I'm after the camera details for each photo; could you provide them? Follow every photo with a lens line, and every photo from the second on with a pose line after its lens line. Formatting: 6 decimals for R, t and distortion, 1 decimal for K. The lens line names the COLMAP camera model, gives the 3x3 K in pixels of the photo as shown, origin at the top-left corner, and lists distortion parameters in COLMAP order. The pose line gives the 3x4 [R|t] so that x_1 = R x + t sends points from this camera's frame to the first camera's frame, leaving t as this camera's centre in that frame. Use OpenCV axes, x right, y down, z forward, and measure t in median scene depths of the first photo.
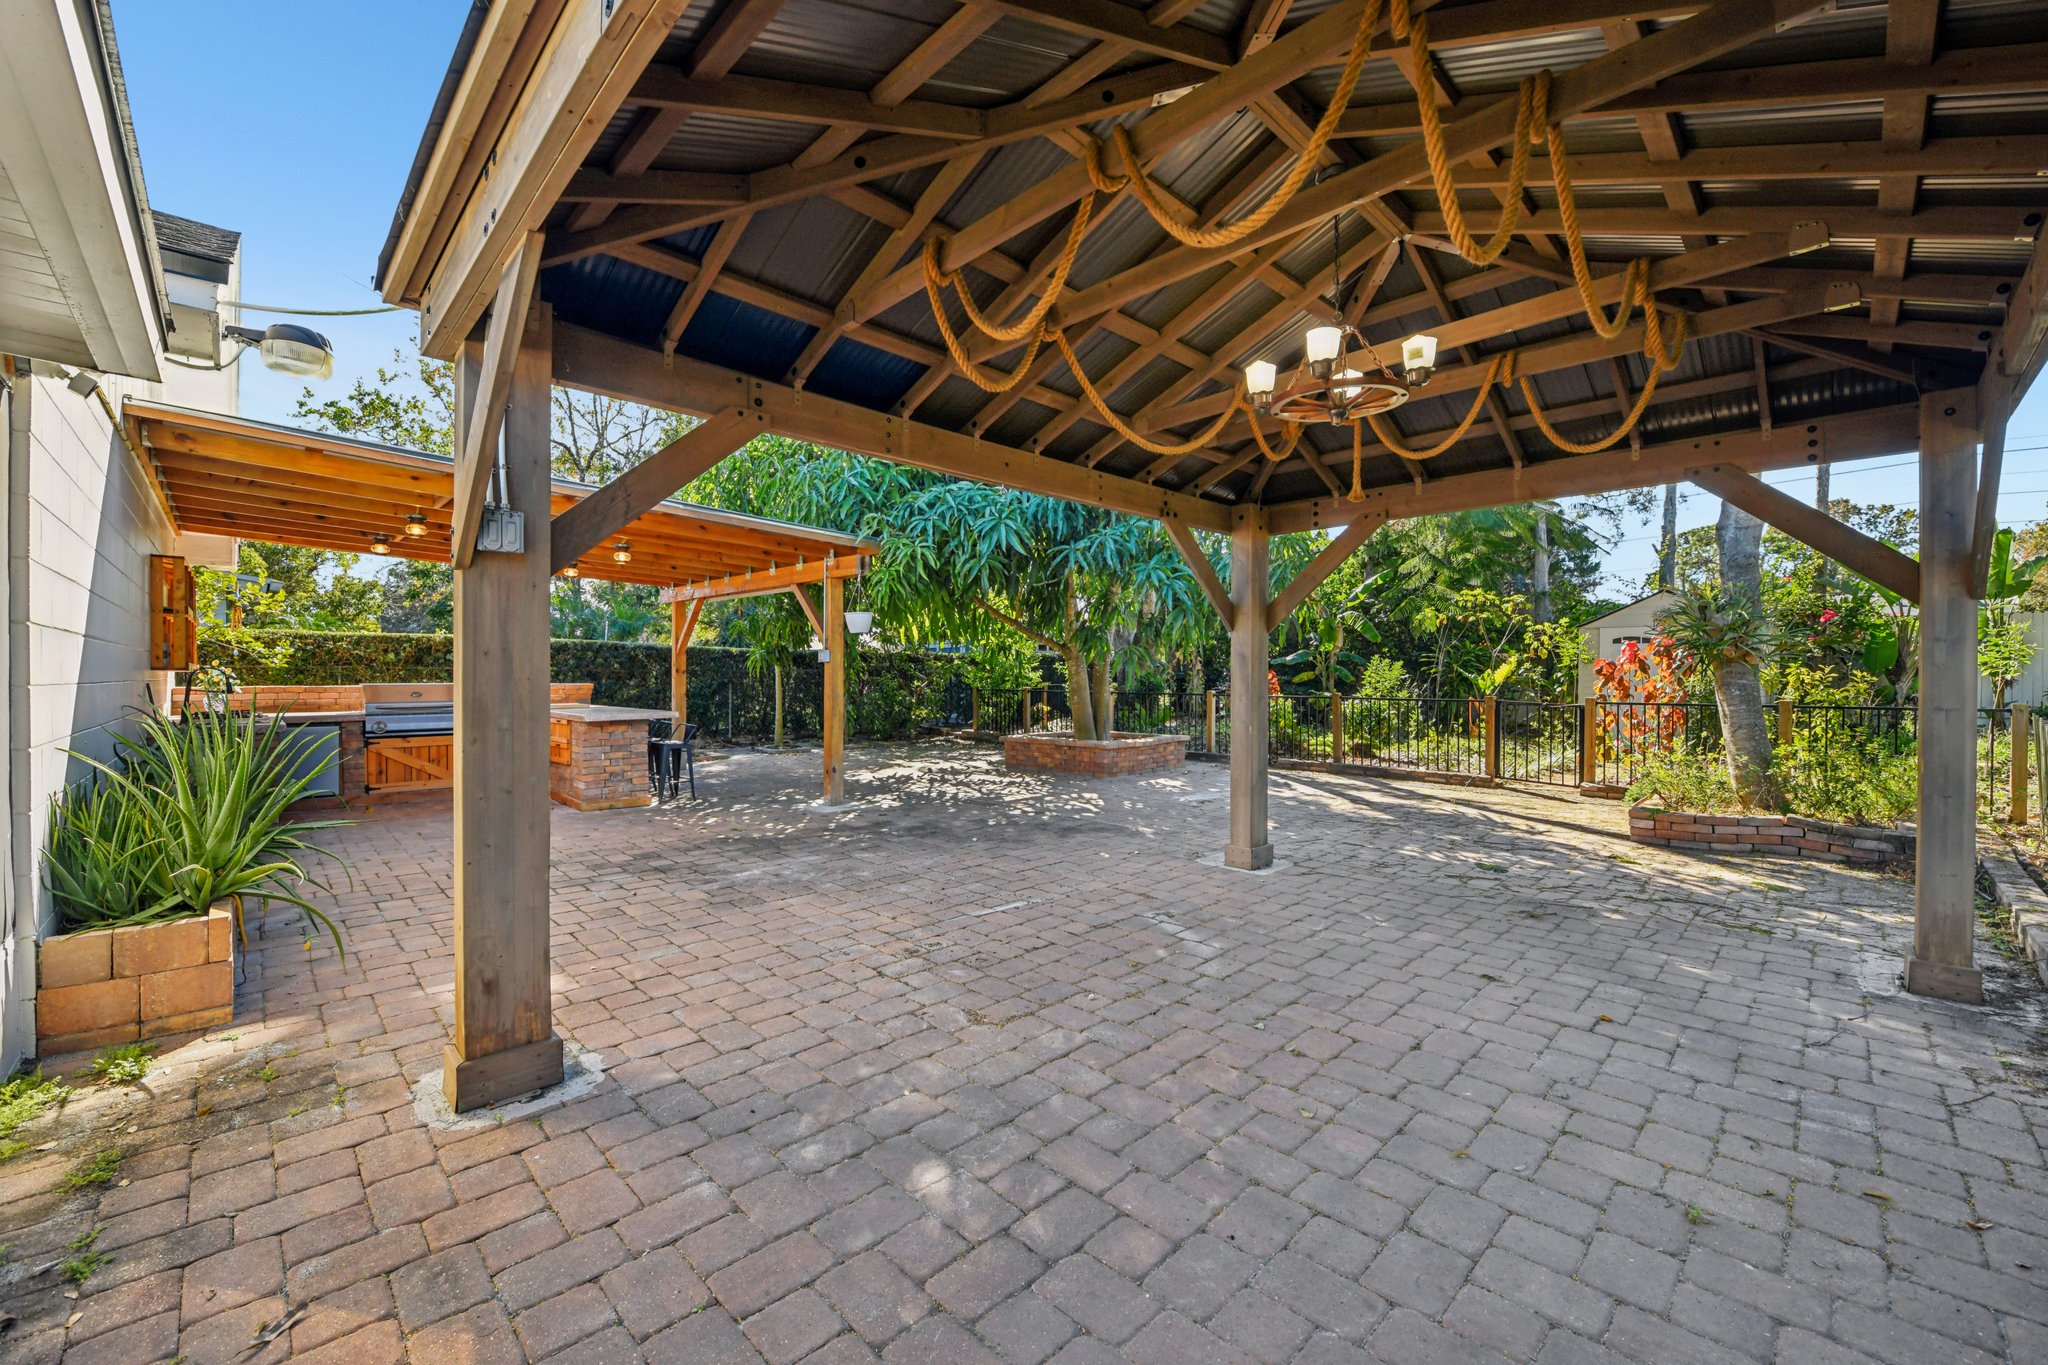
lens RADIAL K [[816.4, 0, 1012.6], [0, 816.4, 679.0], [0, 0, 1]] dist [-0.004237, -0.000223]
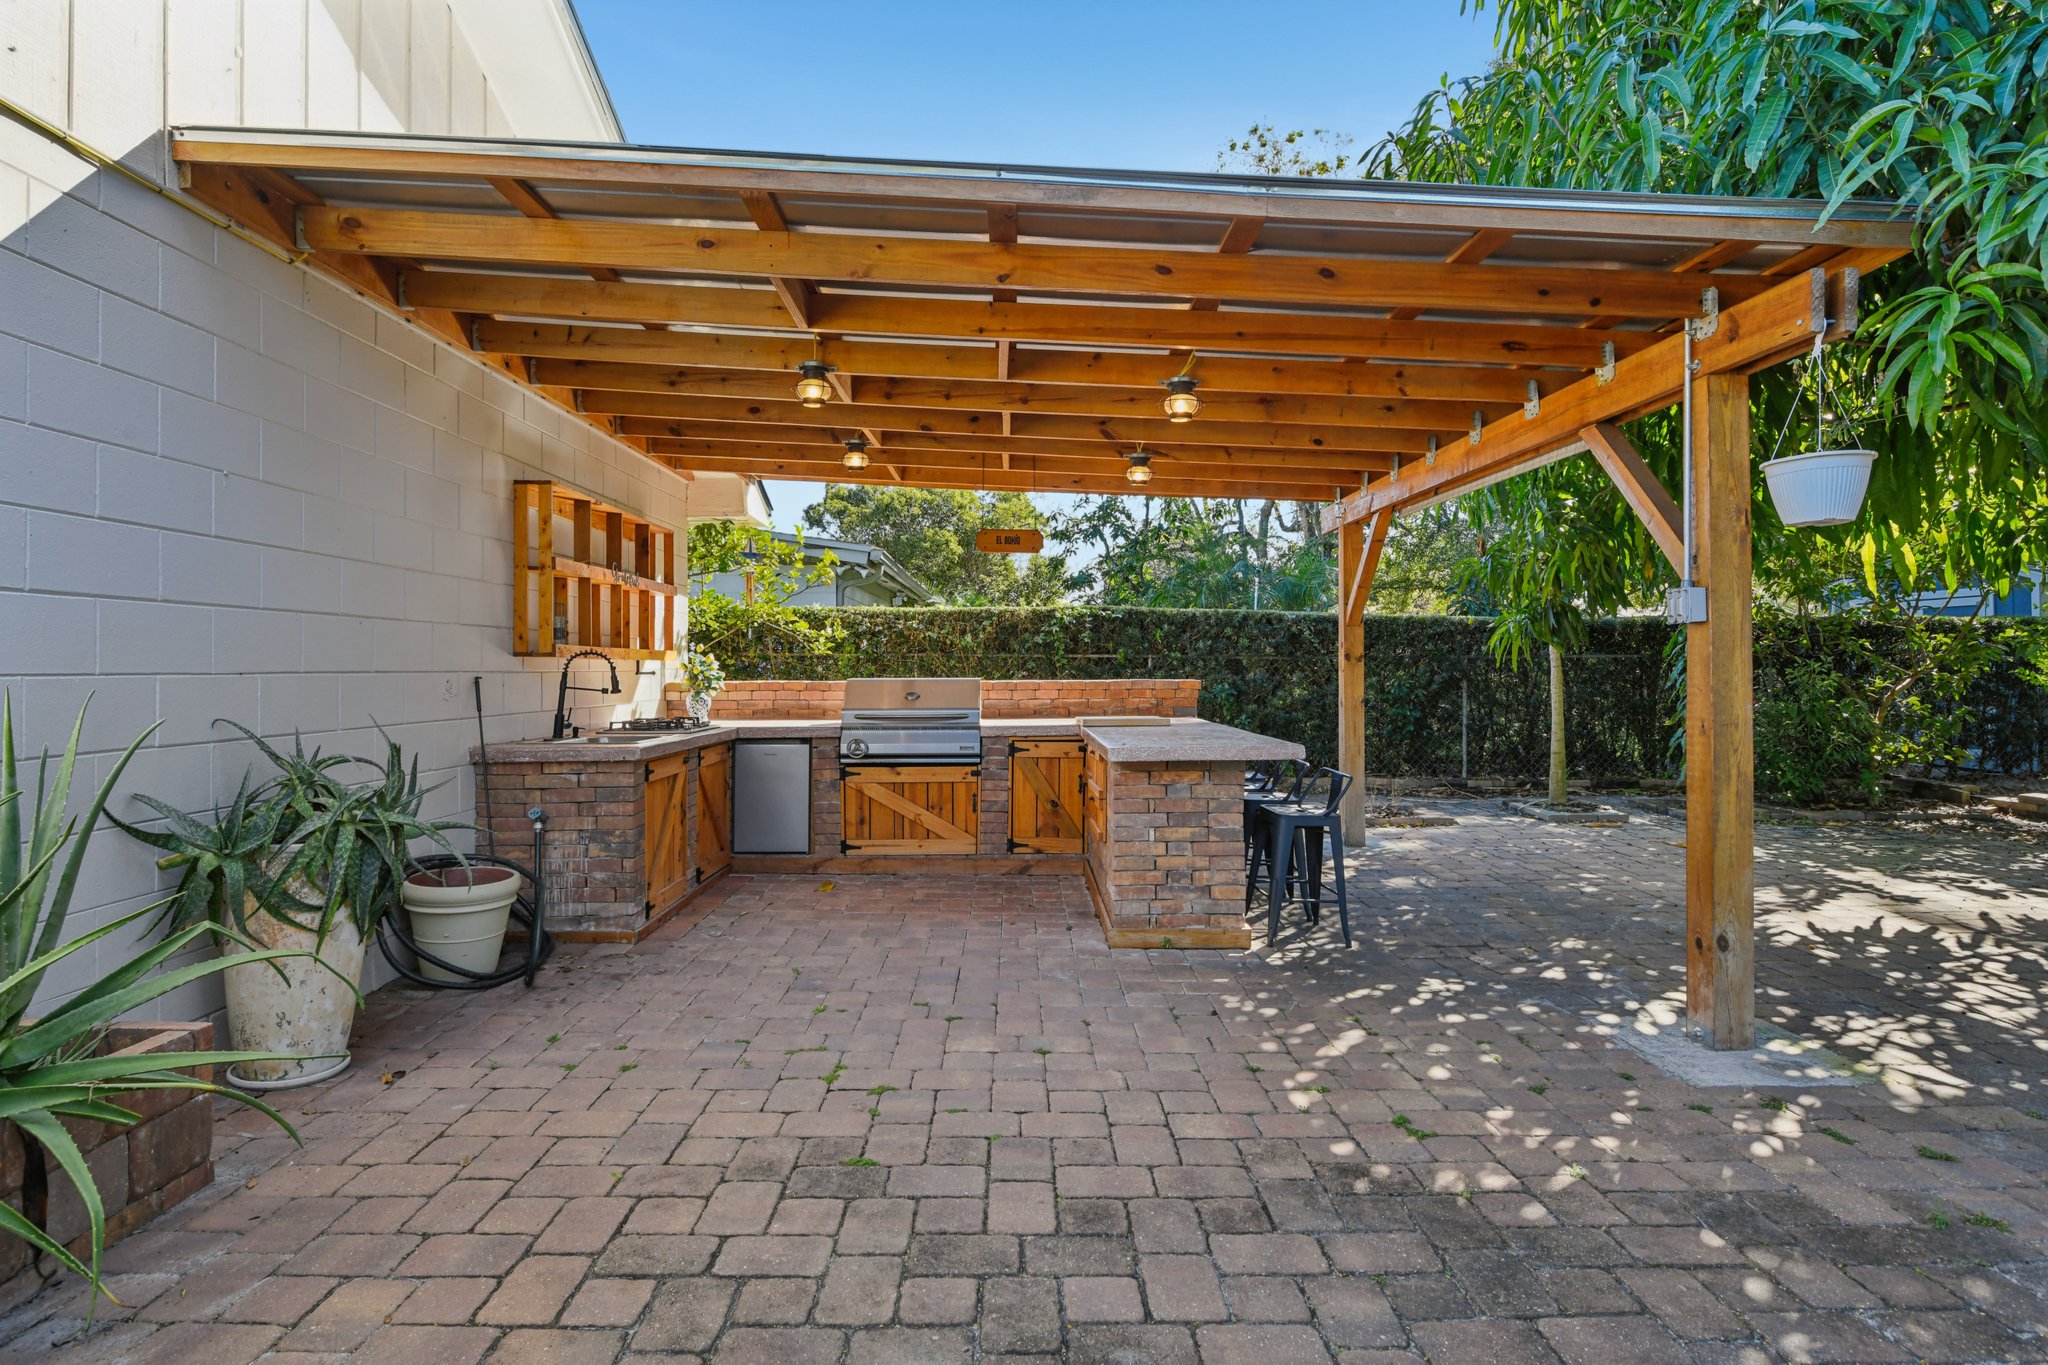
lens RADIAL K [[1071.7, 0, 1030.4], [0, 1071.7, 674.8], [0, 0, 1]] dist [-0.007101, -0.001367]
pose [[0.735956, 0.004219, -0.677016, -0.123431], [-0.002270, 0.999990, 0.003765, -0.000518], [0.677026, -0.001234, 0.735958, 0.462920]]
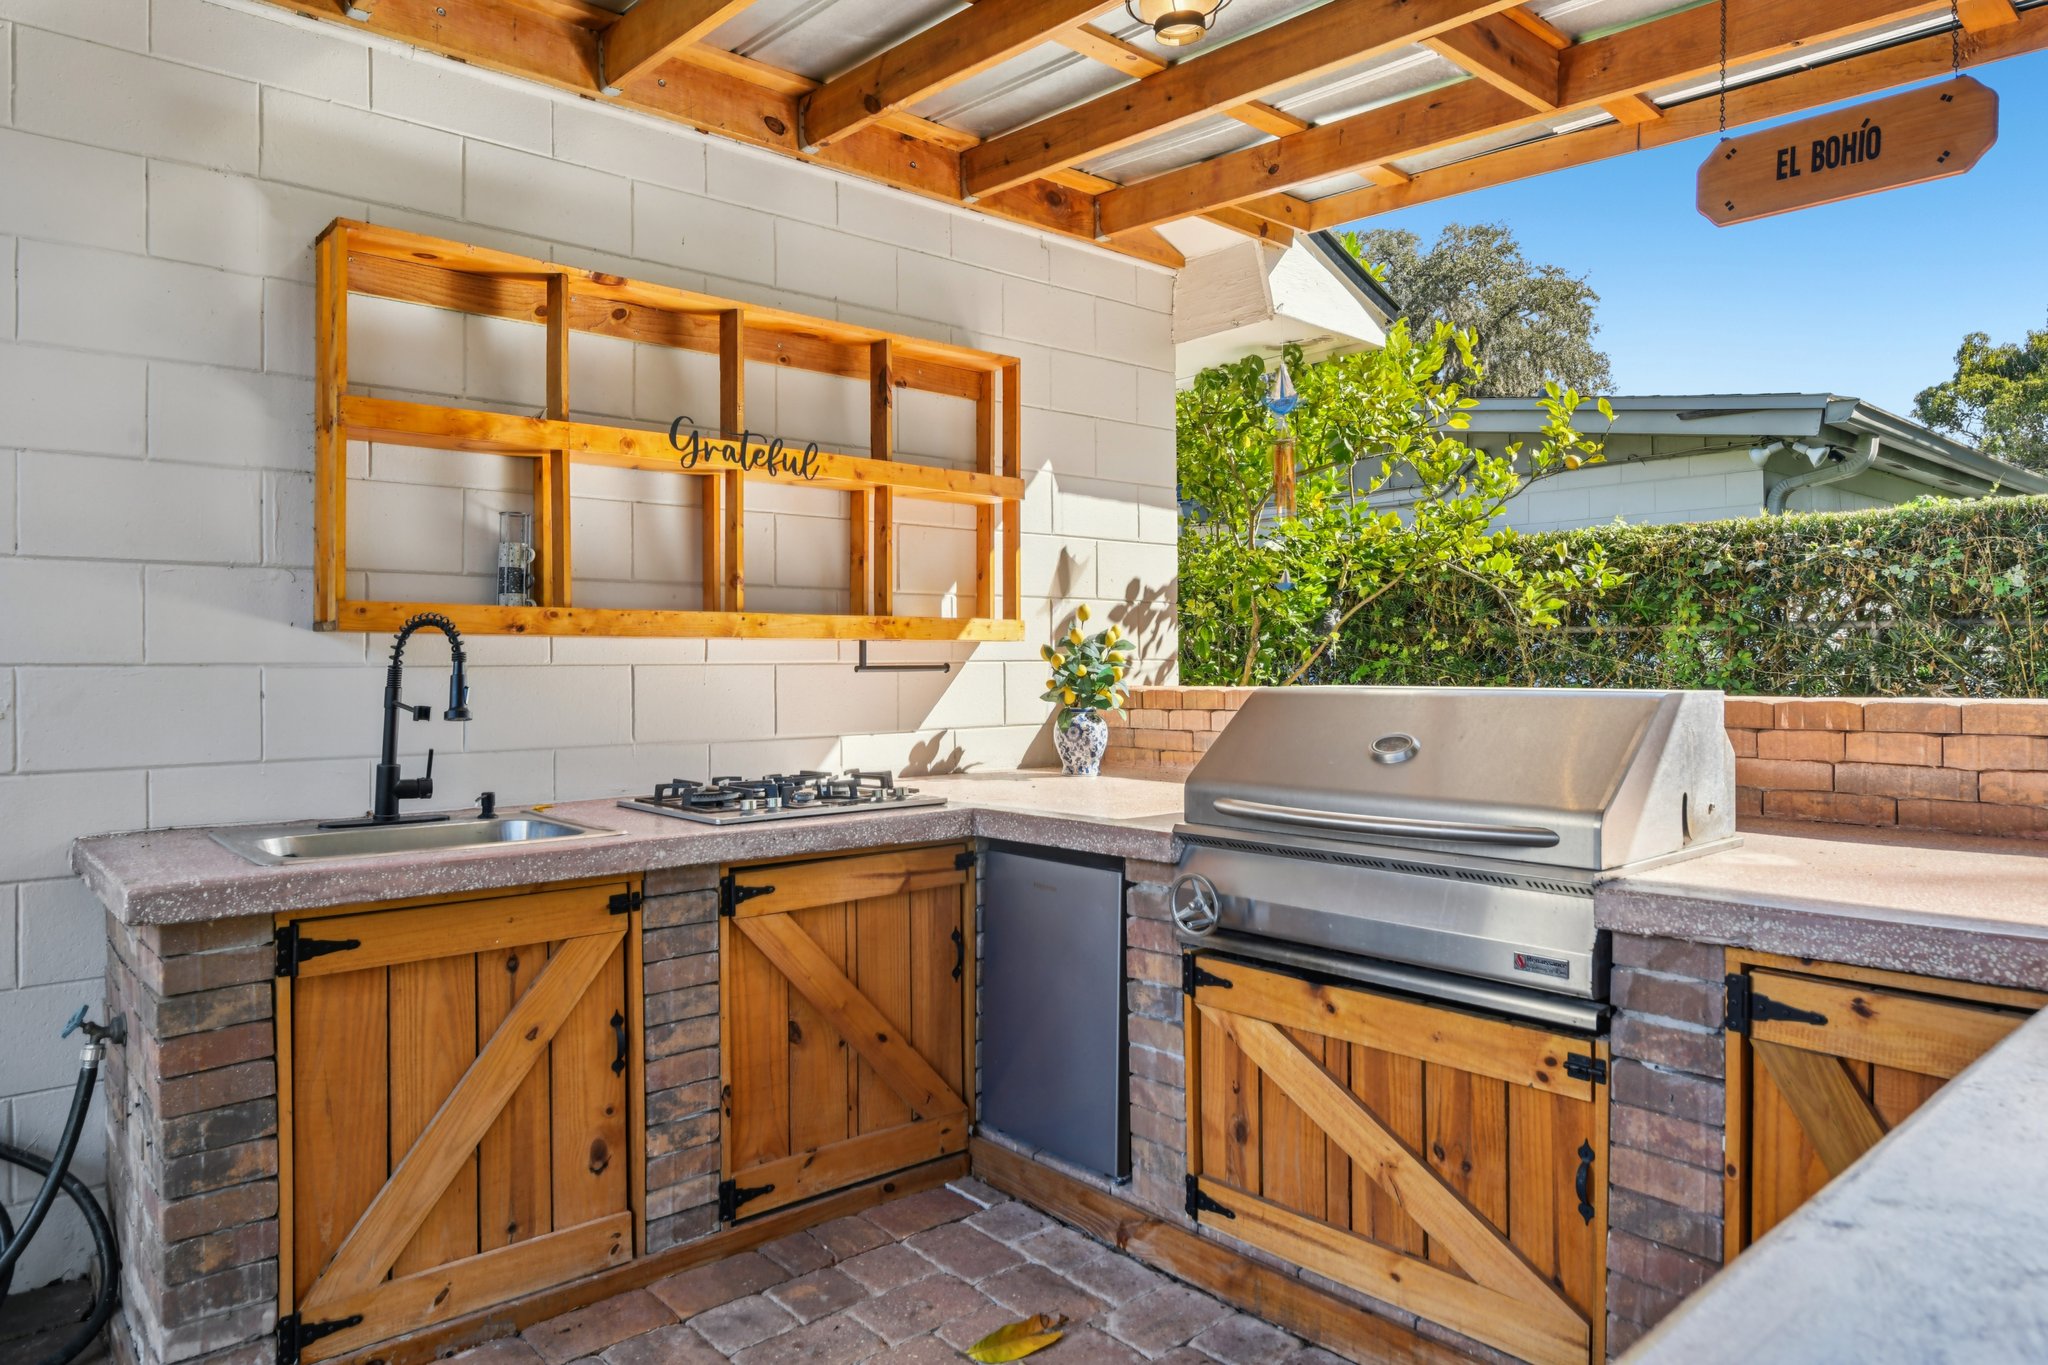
lens RADIAL K [[1279.5, 0, 1036.7], [0, 1279.5, 644.4], [0, 0, 1]] dist [-0.007150, -0.001353]
pose [[-0.043338, -0.011645, -0.998993, -0.438780], [-0.002303, 0.999931, -0.011556, -0.001246], [0.999058, 0.001800, -0.043362, 0.917628]]
